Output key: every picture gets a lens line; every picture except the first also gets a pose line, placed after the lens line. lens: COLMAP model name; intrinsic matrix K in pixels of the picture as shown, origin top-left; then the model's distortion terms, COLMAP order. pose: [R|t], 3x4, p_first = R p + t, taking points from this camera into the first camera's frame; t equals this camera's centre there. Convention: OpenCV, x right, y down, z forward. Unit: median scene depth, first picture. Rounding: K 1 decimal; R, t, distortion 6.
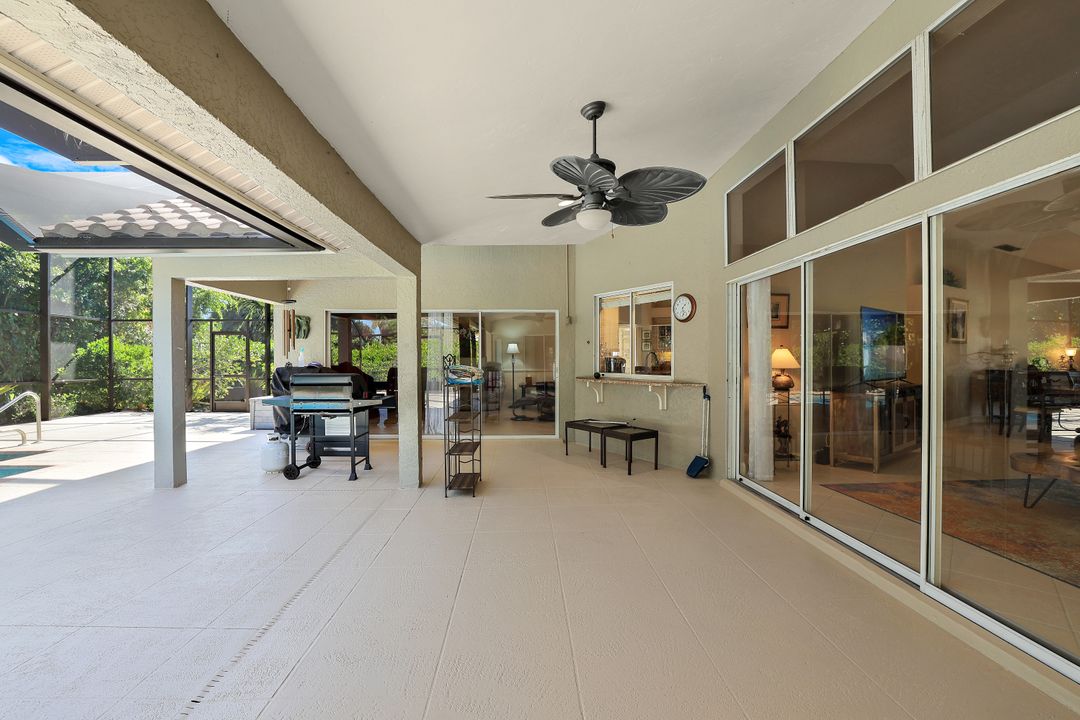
lens RADIAL K [[479.0, 0, 540.0], [0, 479.0, 360.0], [0, 0, 1]] dist [-0.009906, 0.000483]
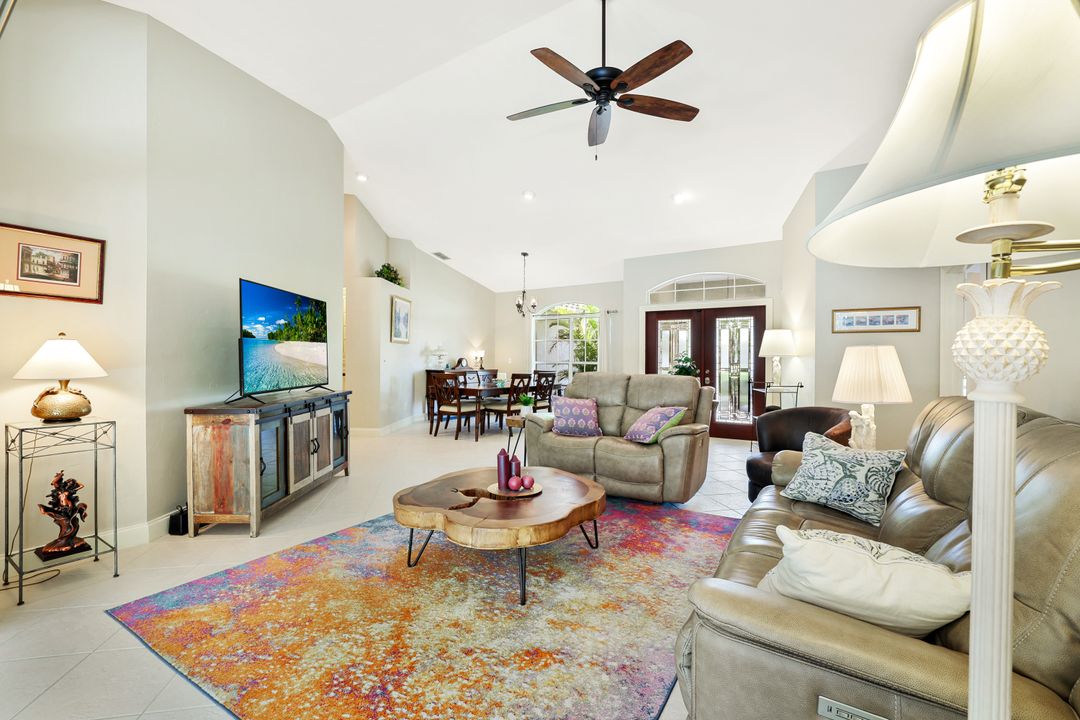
lens RADIAL K [[472.4, 0, 536.6], [0, 472.4, 356.0], [0, 0, 1]] dist [-0.026319, 0.000176]
pose [[0.595107, 0.007024, 0.803616, 0.302502], [-0.002321, 0.999973, -0.007021, -0.003278], [-0.803643, 0.002313, 0.595107, 0.223810]]
